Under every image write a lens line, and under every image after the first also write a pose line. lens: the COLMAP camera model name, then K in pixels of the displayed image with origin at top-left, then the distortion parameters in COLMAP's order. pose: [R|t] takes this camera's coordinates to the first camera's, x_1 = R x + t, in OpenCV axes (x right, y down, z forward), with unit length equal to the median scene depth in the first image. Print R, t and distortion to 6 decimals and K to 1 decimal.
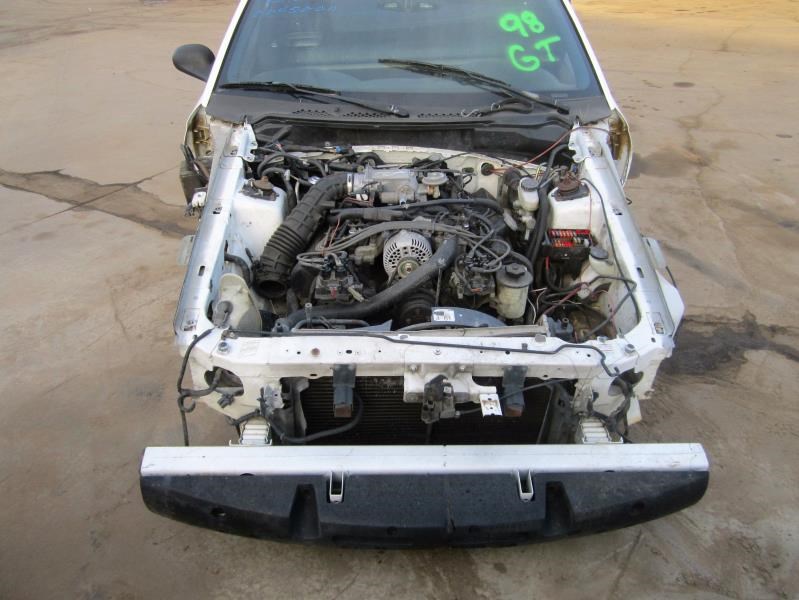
lens RADIAL K [[644.8, 0, 399.5], [0, 644.8, 300.0], [0, 0, 1]] dist [0.015253, -0.003828]
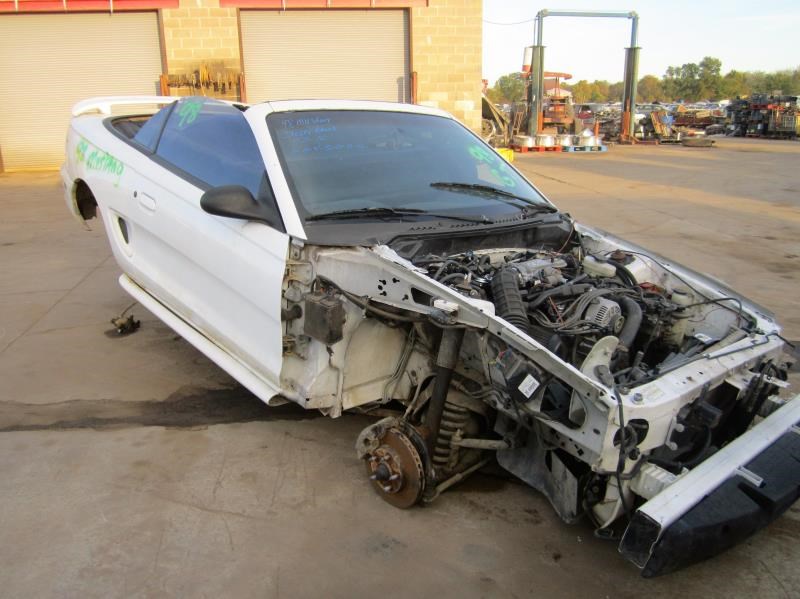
lens RADIAL K [[645.6, 0, 400.0], [0, 645.6, 299.5], [0, 0, 1]] dist [0.015253, -0.003828]
pose [[0.766950, -0.159947, 0.621453, -0.986733], [0.306519, 0.942128, -0.135801, -0.047877], [-0.563767, 0.294640, 0.771592, 0.245067]]
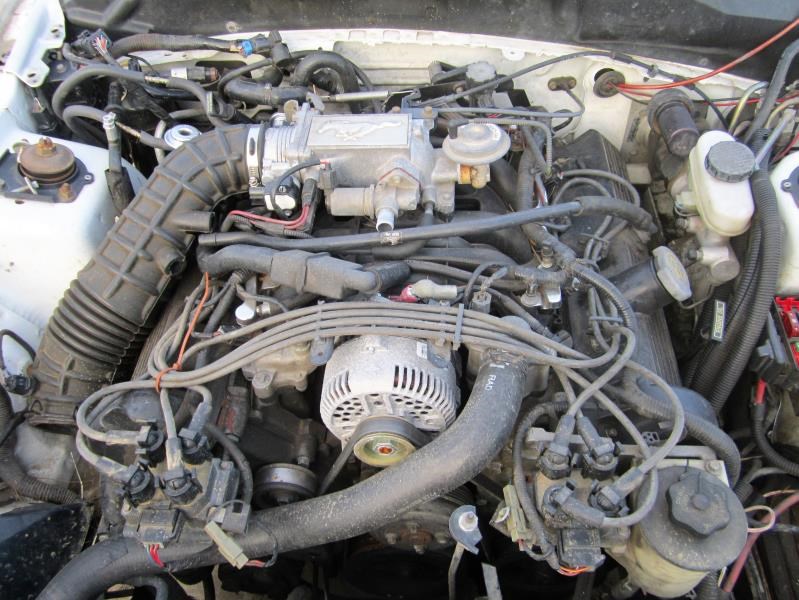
lens RADIAL K [[666.4, 0, 399.5], [0, 666.4, 300.0], [0, 0, 1]] dist [-0.036111, 0.005149]
pose [[0.995759, 0.033284, -0.085763, 0.046630], [-0.009461, 0.964363, 0.264414, -0.204488], [0.091507, -0.262481, 0.960588, 0.604330]]
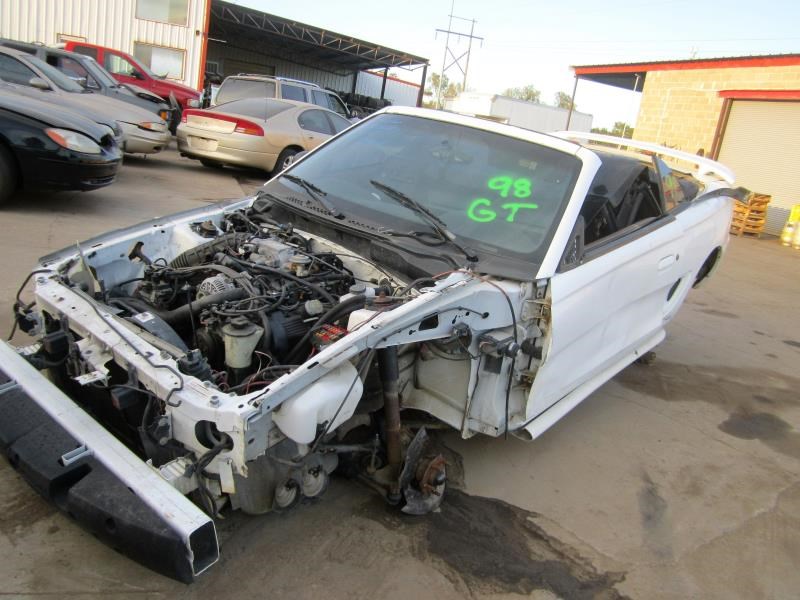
lens RADIAL K [[645.6, 0, 400.0], [0, 645.6, 300.0], [0, 0, 1]] dist [0.015253, -0.003828]
pose [[0.742984, 0.311135, -0.592595, 0.932804], [-0.469648, 0.873172, -0.130387, -0.058757], [0.476870, 0.375187, 0.794877, 0.192642]]
